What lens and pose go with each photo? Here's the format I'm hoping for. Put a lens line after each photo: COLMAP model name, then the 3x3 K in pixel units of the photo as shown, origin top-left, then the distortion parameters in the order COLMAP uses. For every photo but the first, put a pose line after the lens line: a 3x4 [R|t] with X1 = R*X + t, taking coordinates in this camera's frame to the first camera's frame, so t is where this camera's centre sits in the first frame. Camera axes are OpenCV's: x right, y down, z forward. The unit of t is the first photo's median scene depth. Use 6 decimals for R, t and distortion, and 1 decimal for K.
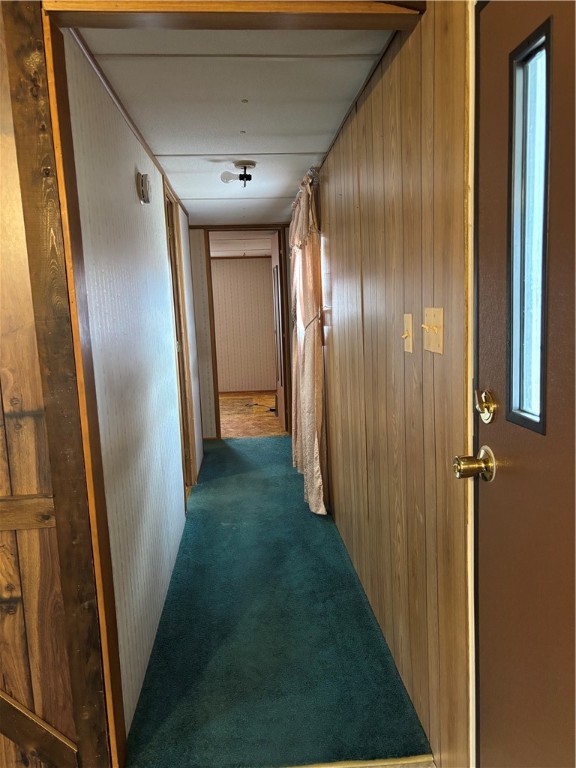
lens RADIAL K [[574.1, 0, 288.0], [0, 574.1, 384.0], [0, 0, 1]] dist [0.058138, -0.076887]
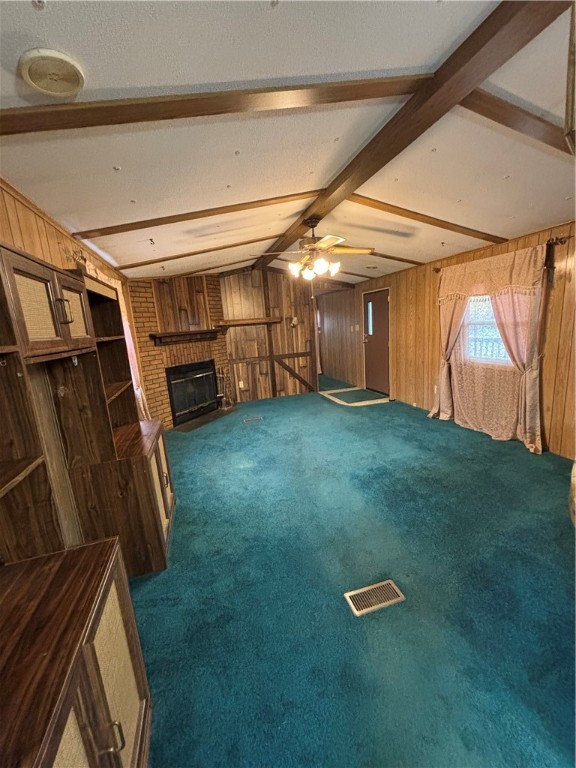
lens RADIAL K [[308.0, 0, 288.2], [0, 308.0, 383.1], [0, 0, 1]] dist [-0.000526, 0.000056]
pose [[0.977033, -0.068426, 0.201802, -1.782360], [0.059246, 0.996930, 0.051191, 0.442501], [-0.204685, -0.038059, 0.978088, -3.353496]]
